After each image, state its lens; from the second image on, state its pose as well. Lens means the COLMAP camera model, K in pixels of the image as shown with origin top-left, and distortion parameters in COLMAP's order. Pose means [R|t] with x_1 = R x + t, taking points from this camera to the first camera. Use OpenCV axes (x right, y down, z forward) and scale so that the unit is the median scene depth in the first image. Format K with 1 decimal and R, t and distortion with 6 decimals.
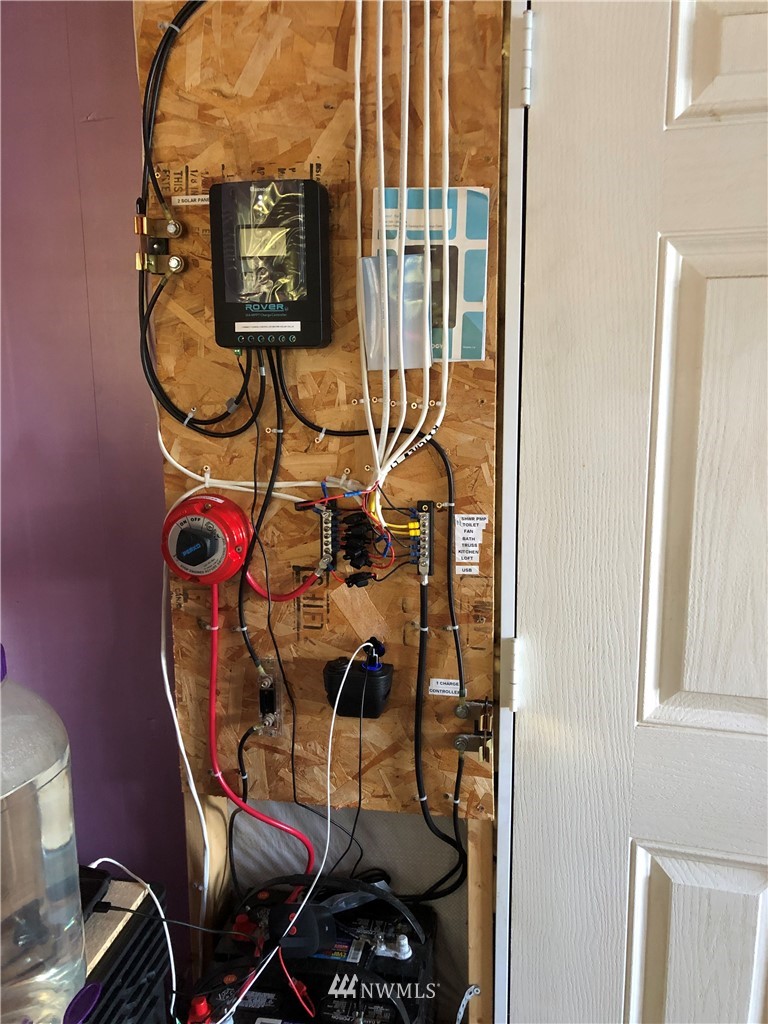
lens RADIAL K [[832.5, 0, 378.9], [0, 832.5, 511.1], [0, 0, 1]] dist [0.009230, -0.019459]
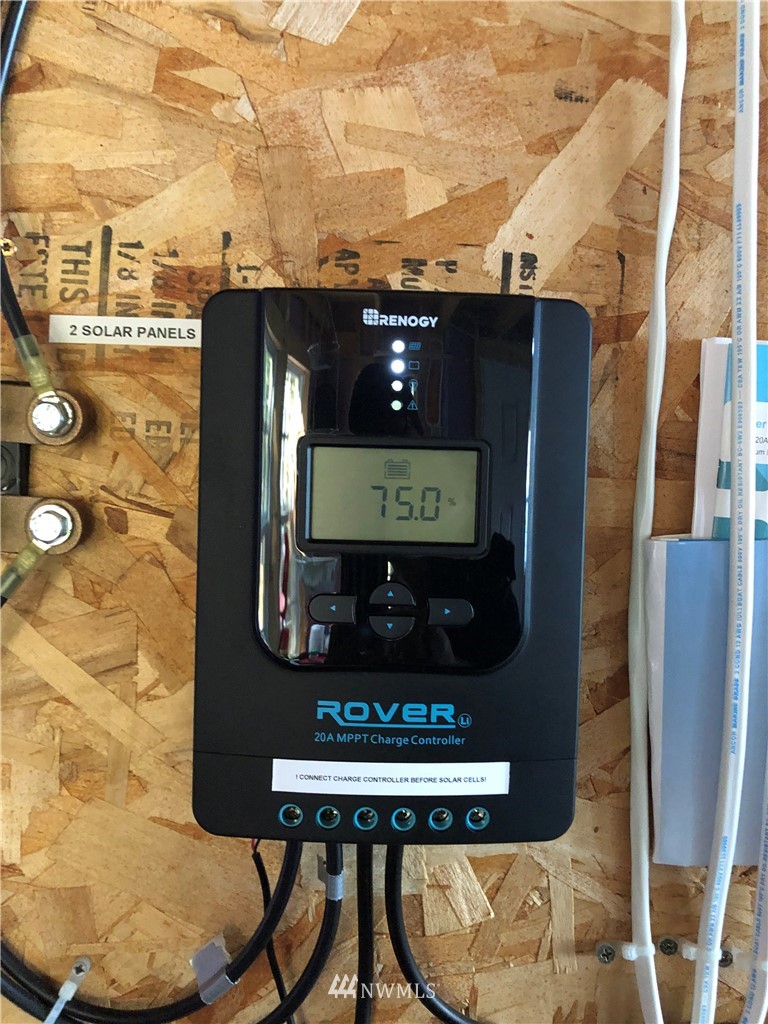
lens RADIAL K [[832.5, 0, 386.3], [0, 832.5, 516.0], [0, 0, 1]] dist [0.009230, -0.019459]
pose [[0.978359, 0.026607, 0.205198, -0.187107], [0.003625, 0.989342, -0.145566, -0.255784], [-0.206884, 0.143160, 0.967835, 0.679315]]
